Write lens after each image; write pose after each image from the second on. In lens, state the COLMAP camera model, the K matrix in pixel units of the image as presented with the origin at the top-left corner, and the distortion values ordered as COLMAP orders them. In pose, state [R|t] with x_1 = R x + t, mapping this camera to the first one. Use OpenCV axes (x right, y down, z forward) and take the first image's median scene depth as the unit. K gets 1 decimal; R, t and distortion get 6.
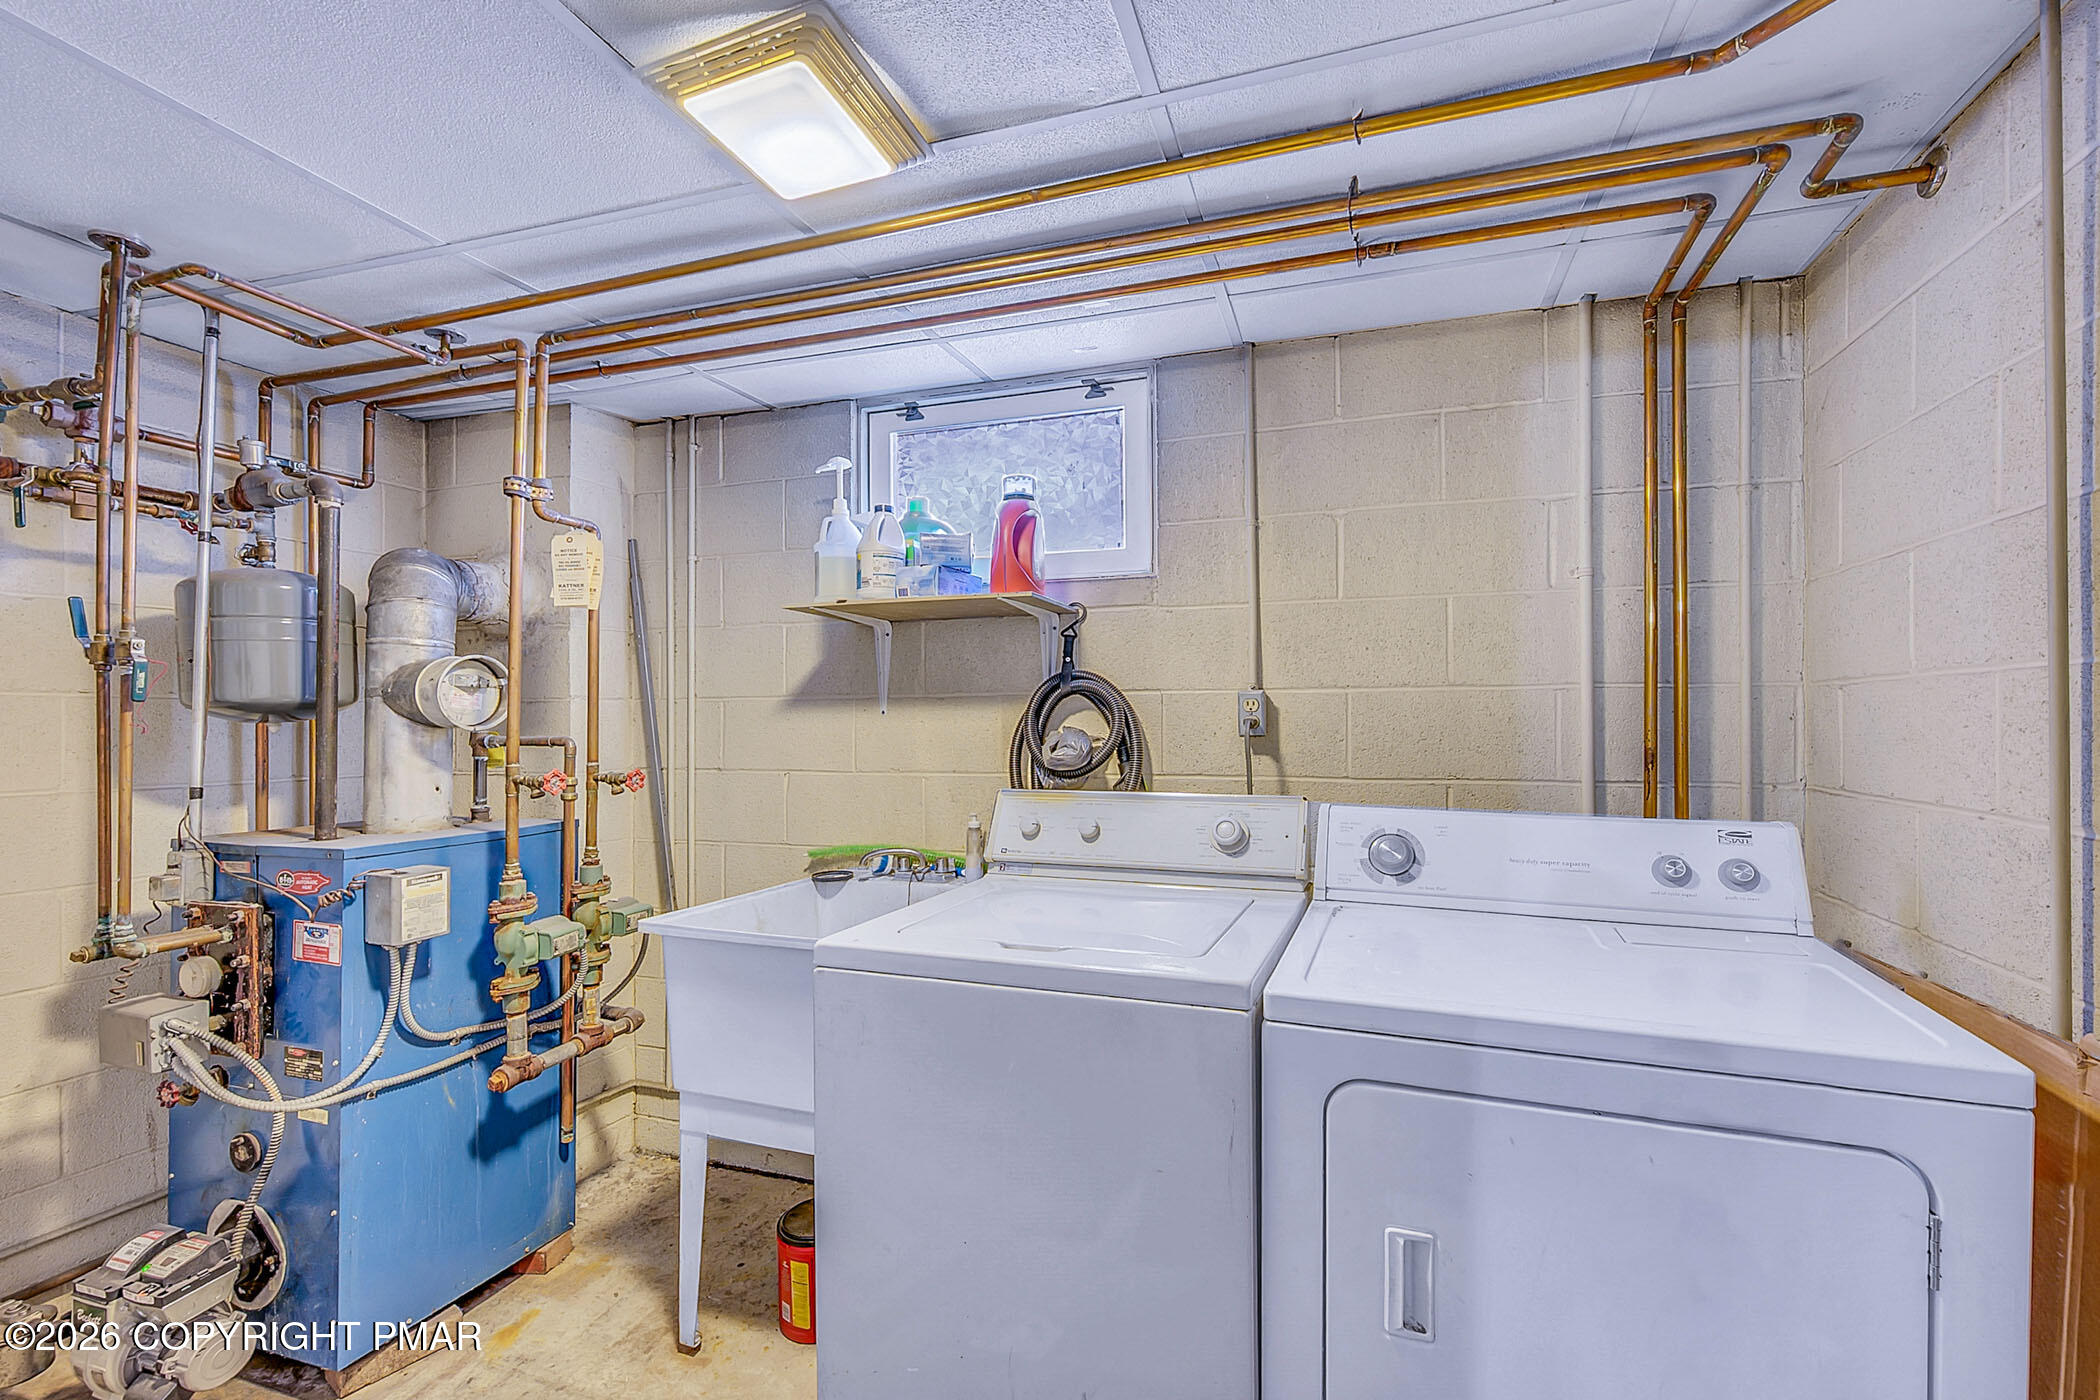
lens RADIAL K [[1015.2, 0, 987.3], [0, 1015.2, 706.7], [0, 0, 1]] dist [-0.001526, -0.000638]
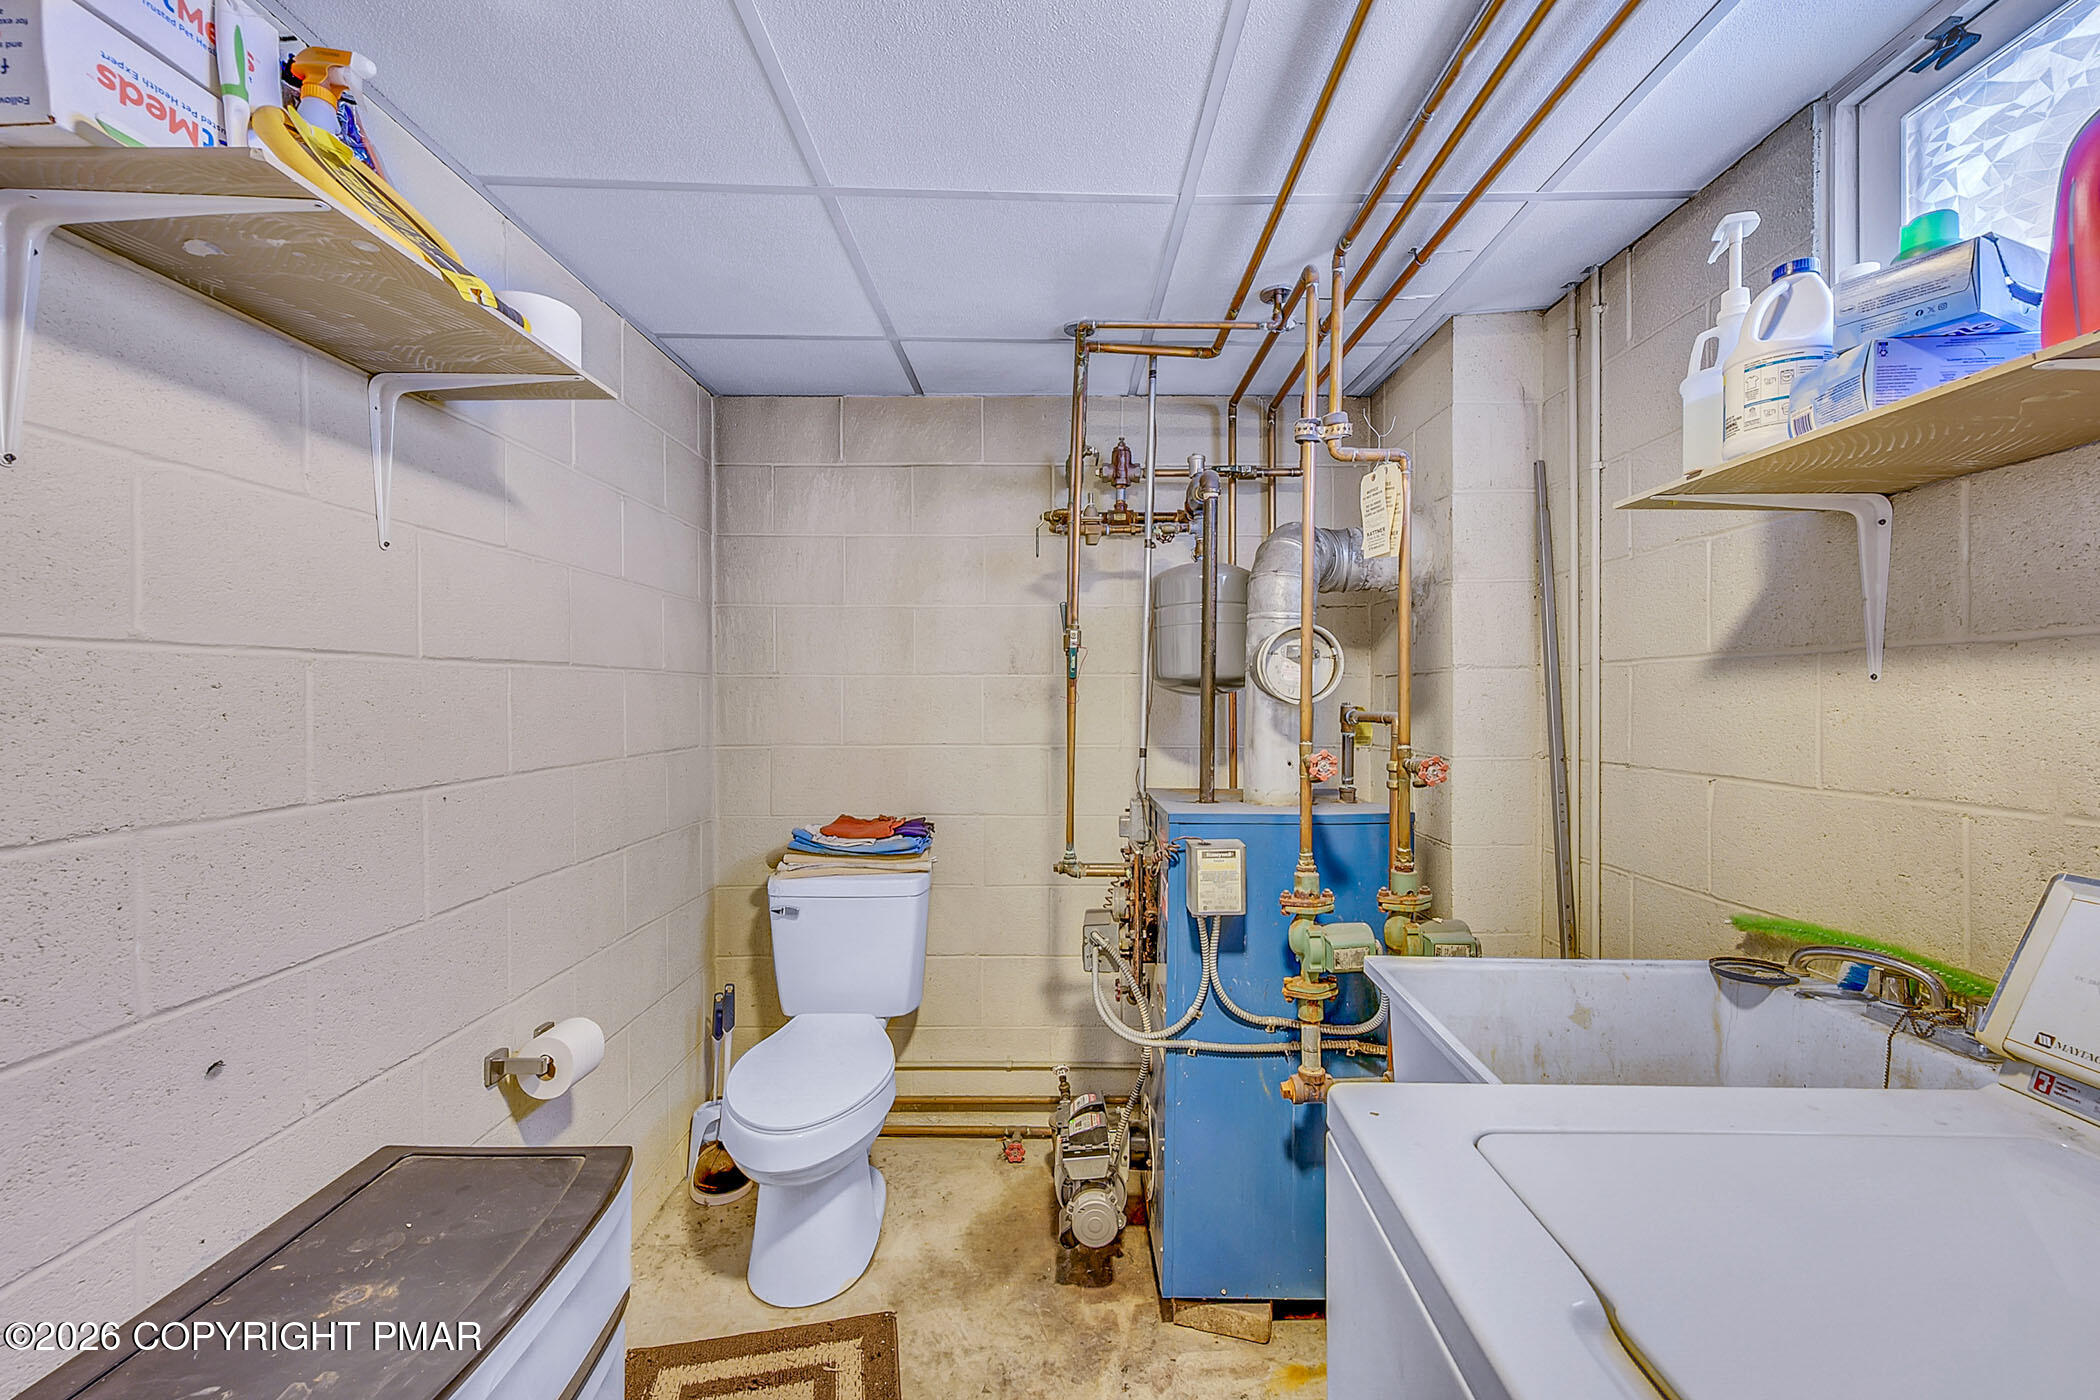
lens RADIAL K [[870.3, 0, 1053.2], [0, 870.3, 692.4], [0, 0, 1]] dist [0.000271, 0.000025]
pose [[0.378179, -0.002153, -0.925730, 0.154675], [0.009276, 0.999956, 0.001464, 0.009315], [0.925686, -0.009141, 0.378182, 0.489991]]
